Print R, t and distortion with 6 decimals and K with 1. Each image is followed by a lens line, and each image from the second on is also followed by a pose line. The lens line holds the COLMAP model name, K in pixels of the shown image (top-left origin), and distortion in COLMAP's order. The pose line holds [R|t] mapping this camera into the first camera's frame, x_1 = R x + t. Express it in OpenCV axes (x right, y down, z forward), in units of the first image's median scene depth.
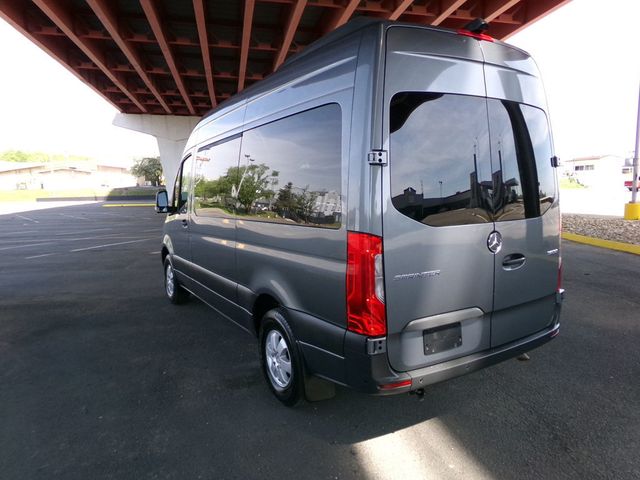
lens RADIAL K [[454.0, 0, 320.0], [0, 454.0, 240.0], [0, 0, 1]] dist [-0.003553, 0.003901]
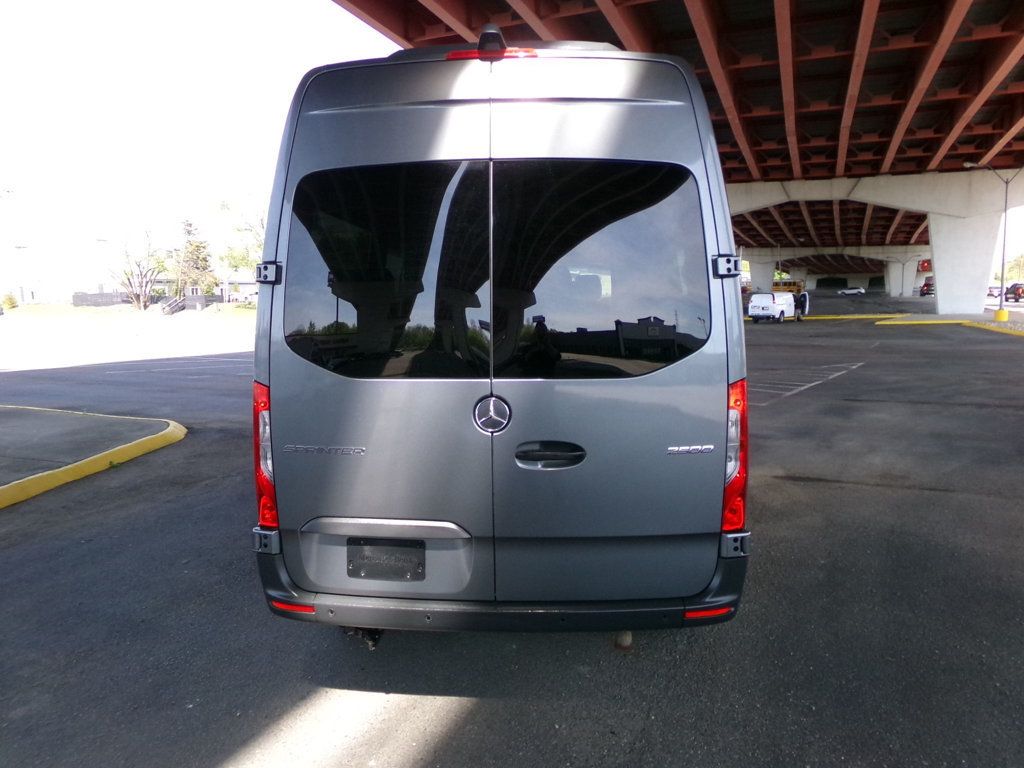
lens RADIAL K [[716.2, 0, 512.0], [0, 716.2, 384.0], [0, 0, 1]] dist [0.027755, 0.002481]
pose [[0.797190, 0.085221, -0.597684, 0.906654], [-0.081216, 0.996126, 0.033708, -0.064333], [0.598241, 0.021670, 0.801023, 0.286048]]
